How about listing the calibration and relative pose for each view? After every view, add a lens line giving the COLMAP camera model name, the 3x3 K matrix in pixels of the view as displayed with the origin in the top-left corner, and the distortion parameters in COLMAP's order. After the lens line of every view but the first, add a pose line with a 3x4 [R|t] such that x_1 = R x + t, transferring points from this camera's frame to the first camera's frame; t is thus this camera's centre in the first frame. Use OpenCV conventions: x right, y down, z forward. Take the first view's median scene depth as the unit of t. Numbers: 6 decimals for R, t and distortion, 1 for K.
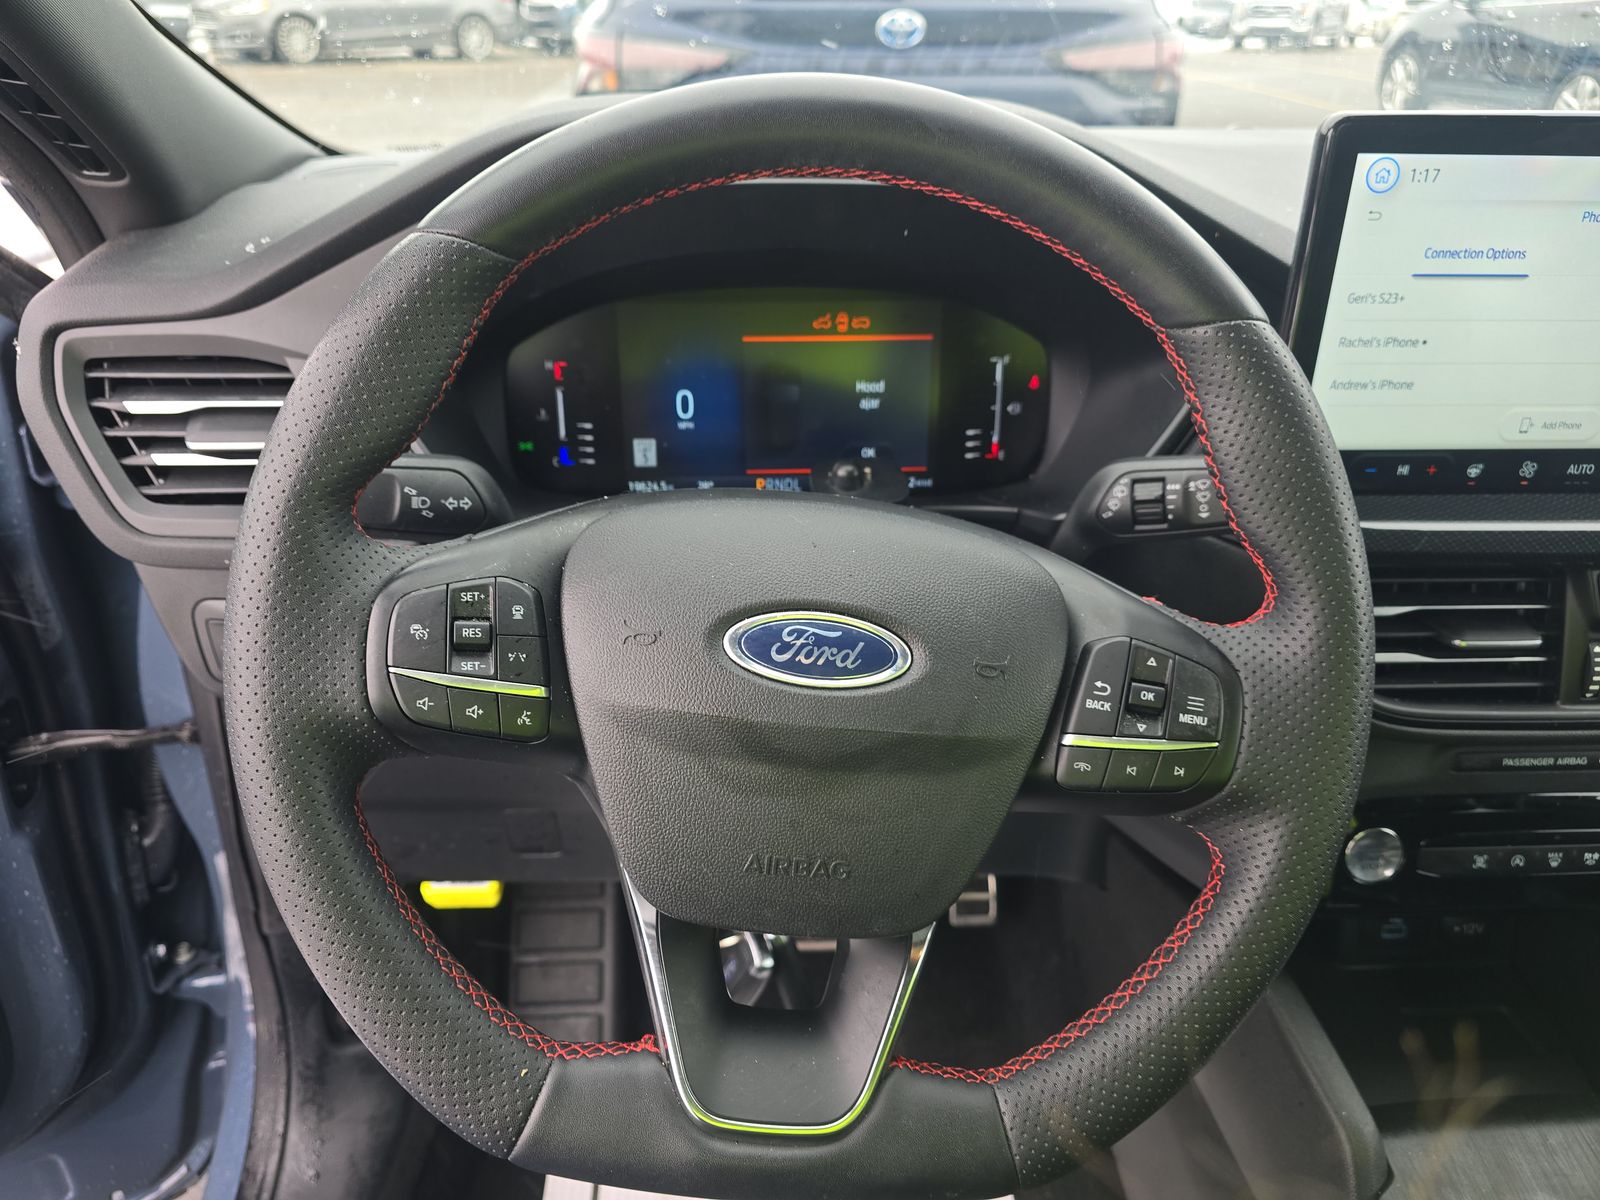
lens RADIAL K [[1075.9, 0, 800.0], [0, 1075.9, 600.0], [0, 0, 1]] dist [0.054640, -0.064237]
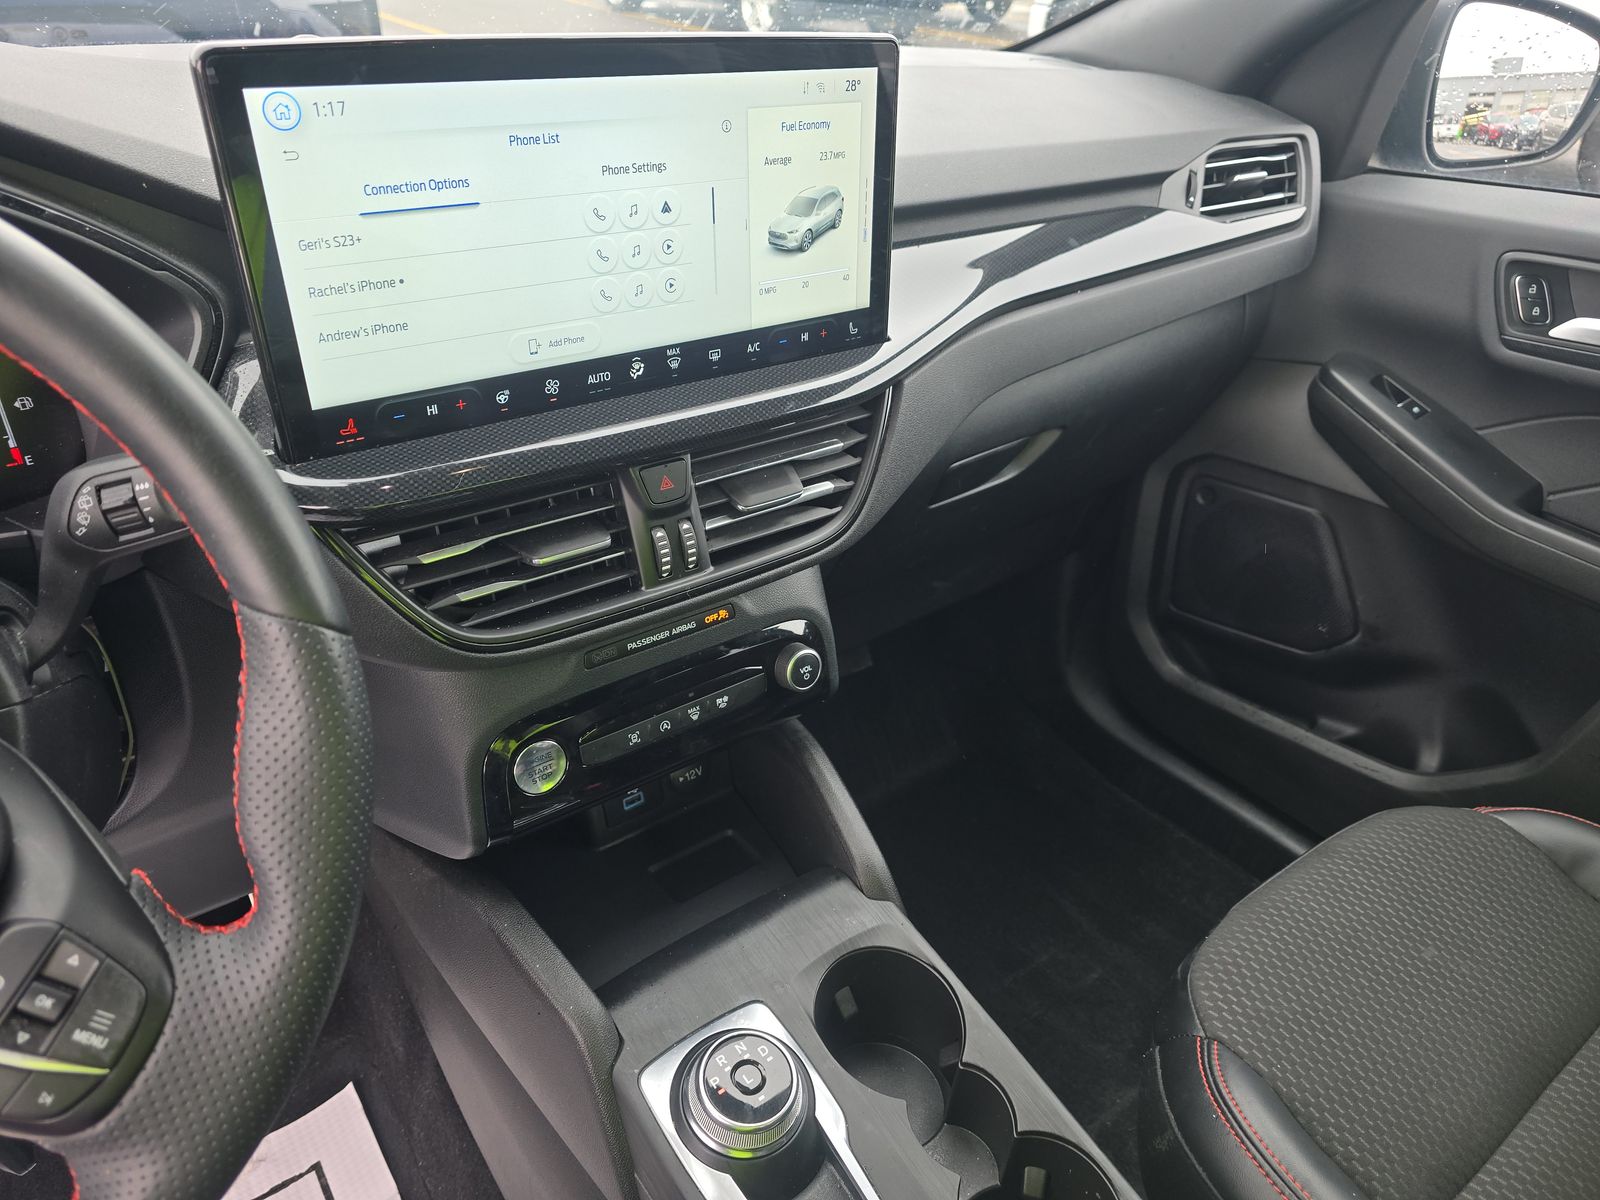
lens RADIAL K [[1075.9, 0, 800.0], [0, 1075.9, 600.0], [0, 0, 1]] dist [0.054640, -0.064237]
pose [[0.824749, -0.276006, 0.493569, 0.291480], [0.231828, 0.961110, 0.150076, -0.022508], [-0.515796, -0.009352, 0.856660, -0.027328]]
